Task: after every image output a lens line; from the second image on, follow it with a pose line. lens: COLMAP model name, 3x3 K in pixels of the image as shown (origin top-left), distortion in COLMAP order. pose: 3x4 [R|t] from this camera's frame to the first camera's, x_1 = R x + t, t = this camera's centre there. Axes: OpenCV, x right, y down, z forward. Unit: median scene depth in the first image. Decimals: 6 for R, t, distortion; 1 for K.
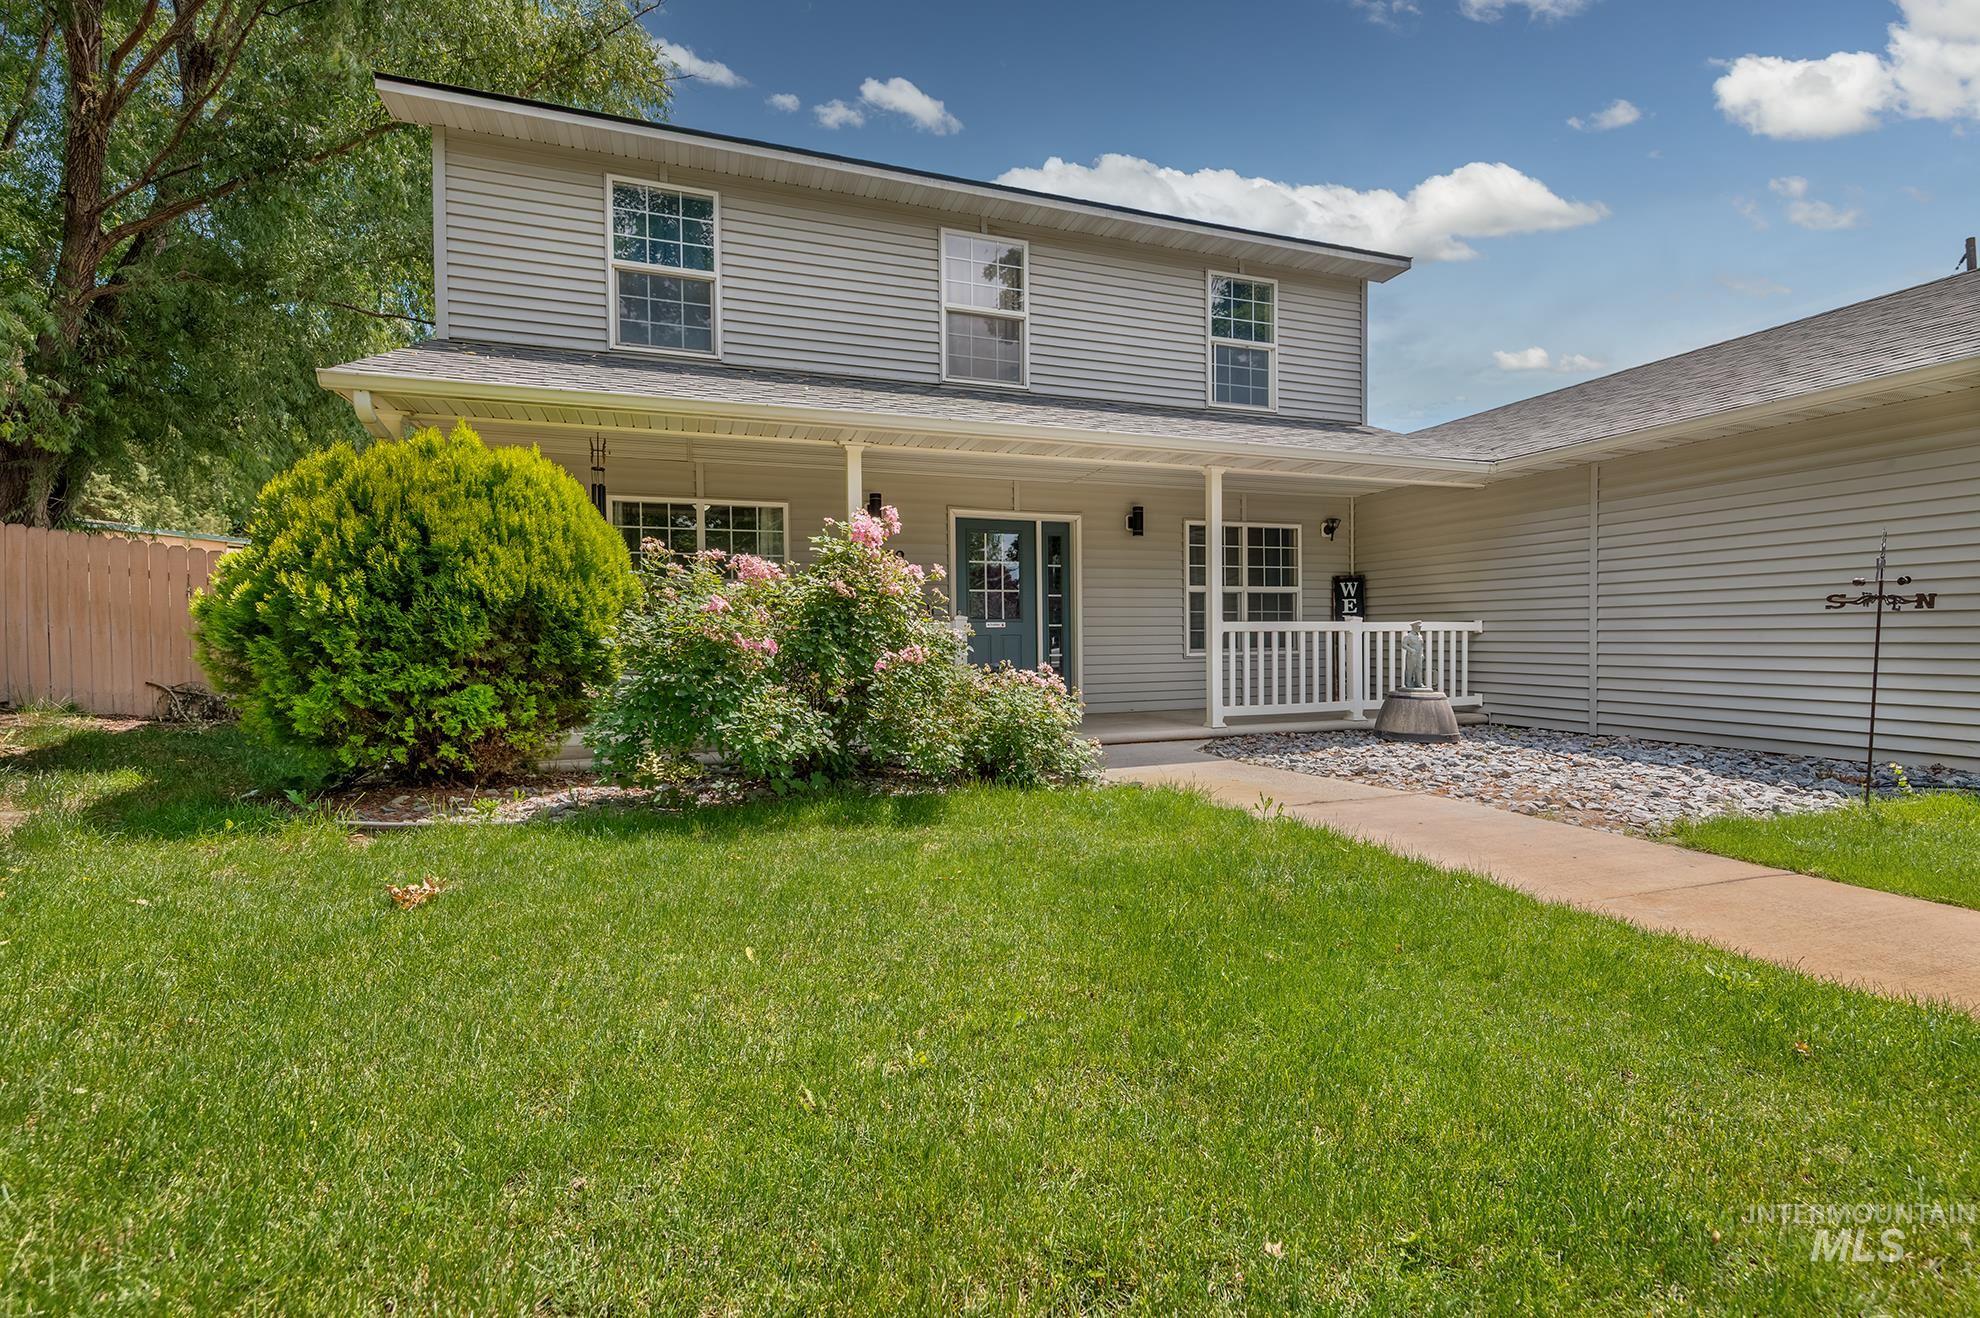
lens RADIAL K [[888.9, 0, 1080.5], [0, 888.9, 631.7], [0, 0, 1]] dist [0.002079, 0.000119]
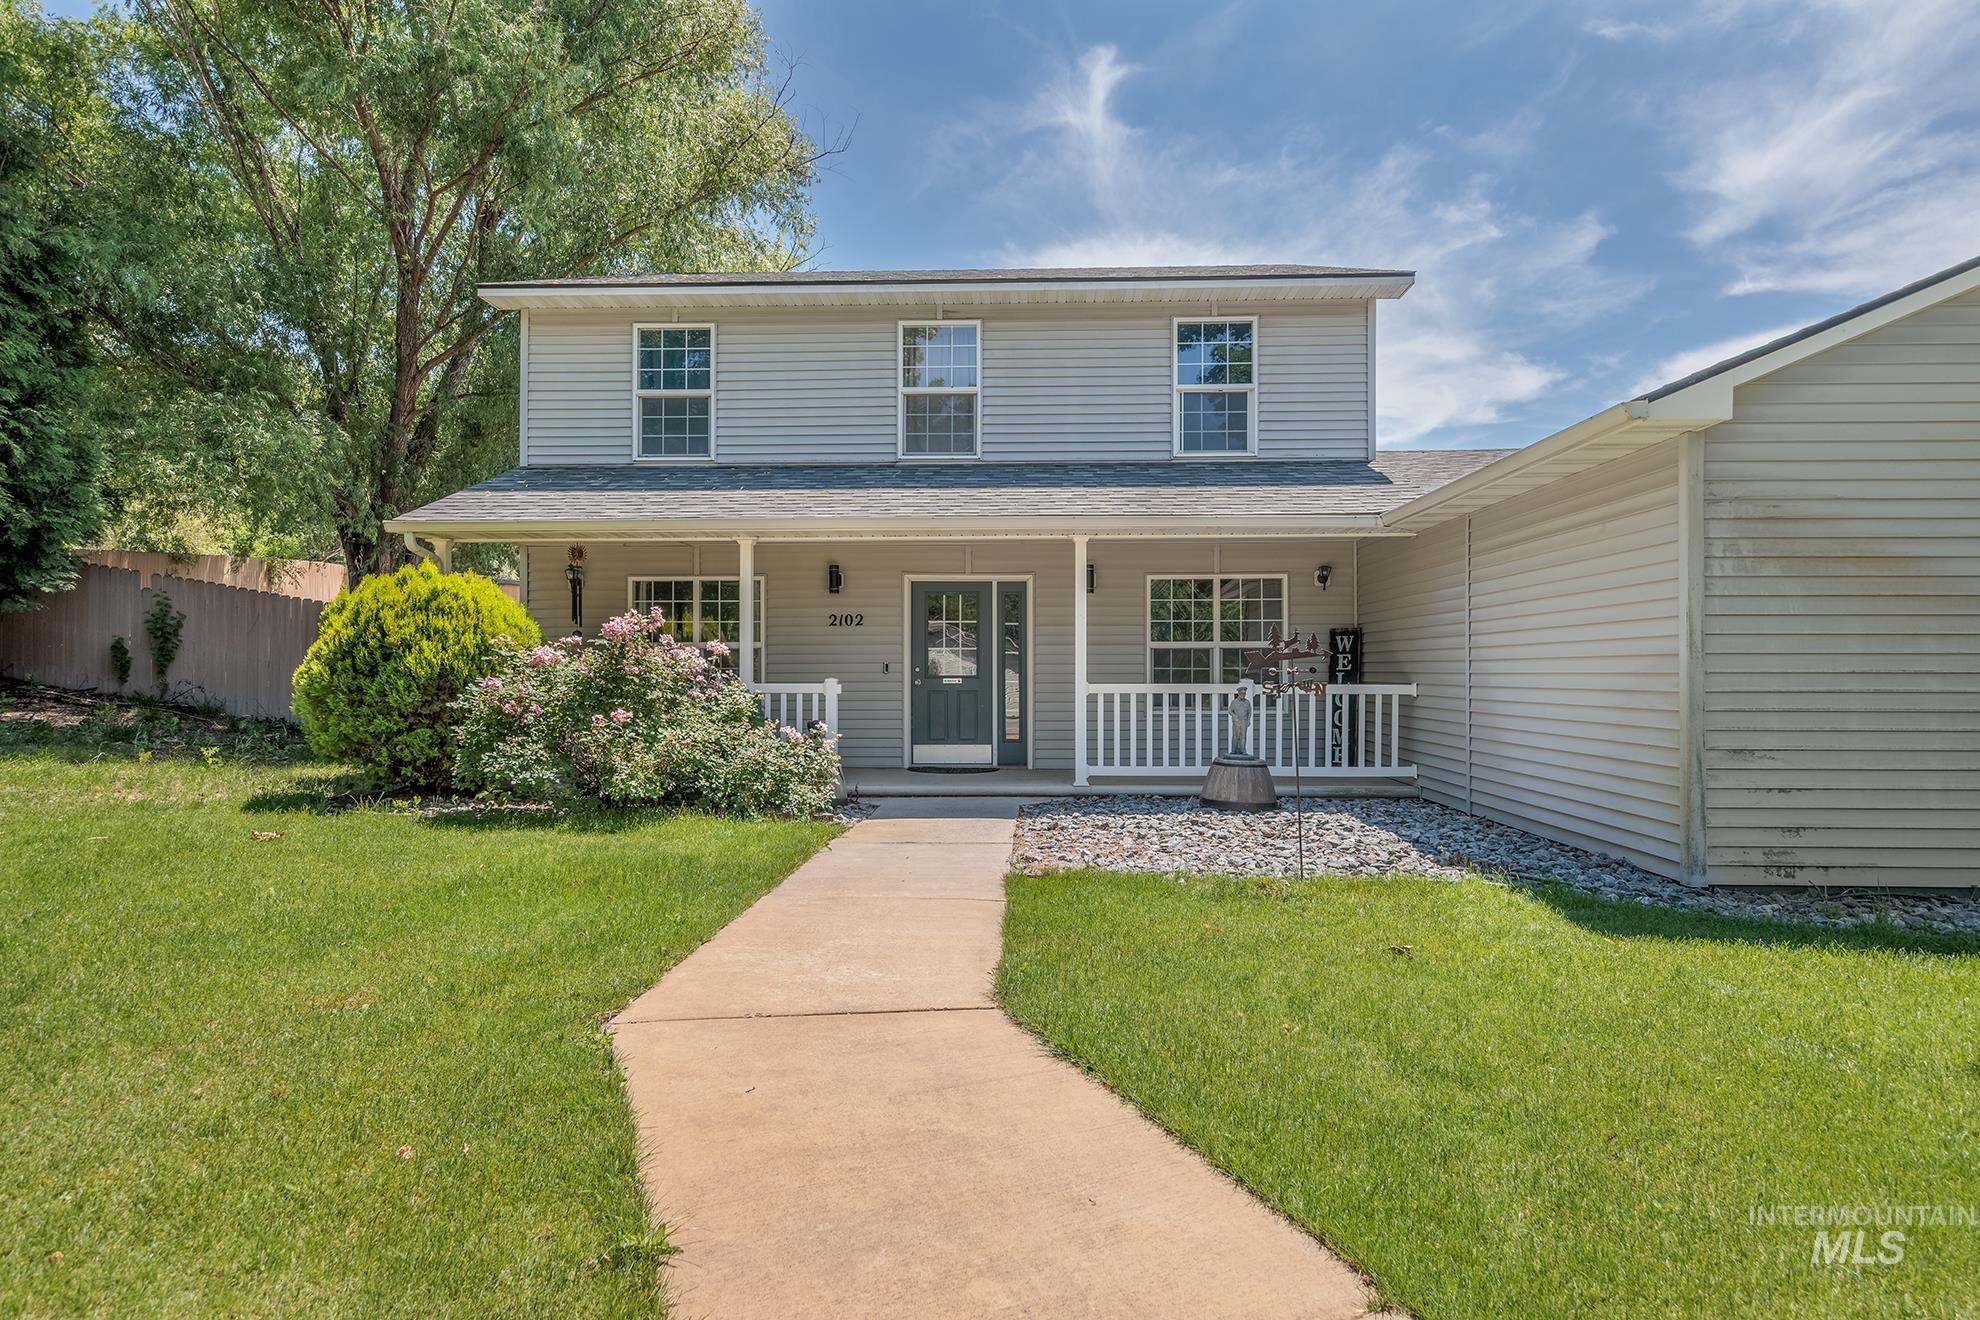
lens RADIAL K [[1078.3, 0, 1027.1], [0, 1078.3, 637.7], [0, 0, 1]] dist [-0.000784, -0.000522]
pose [[0.918536, -0.003451, -0.395323, 0.569937], [-0.005923, 0.999730, -0.022490, -0.034997], [0.395294, 0.022999, 0.918267, -0.174275]]
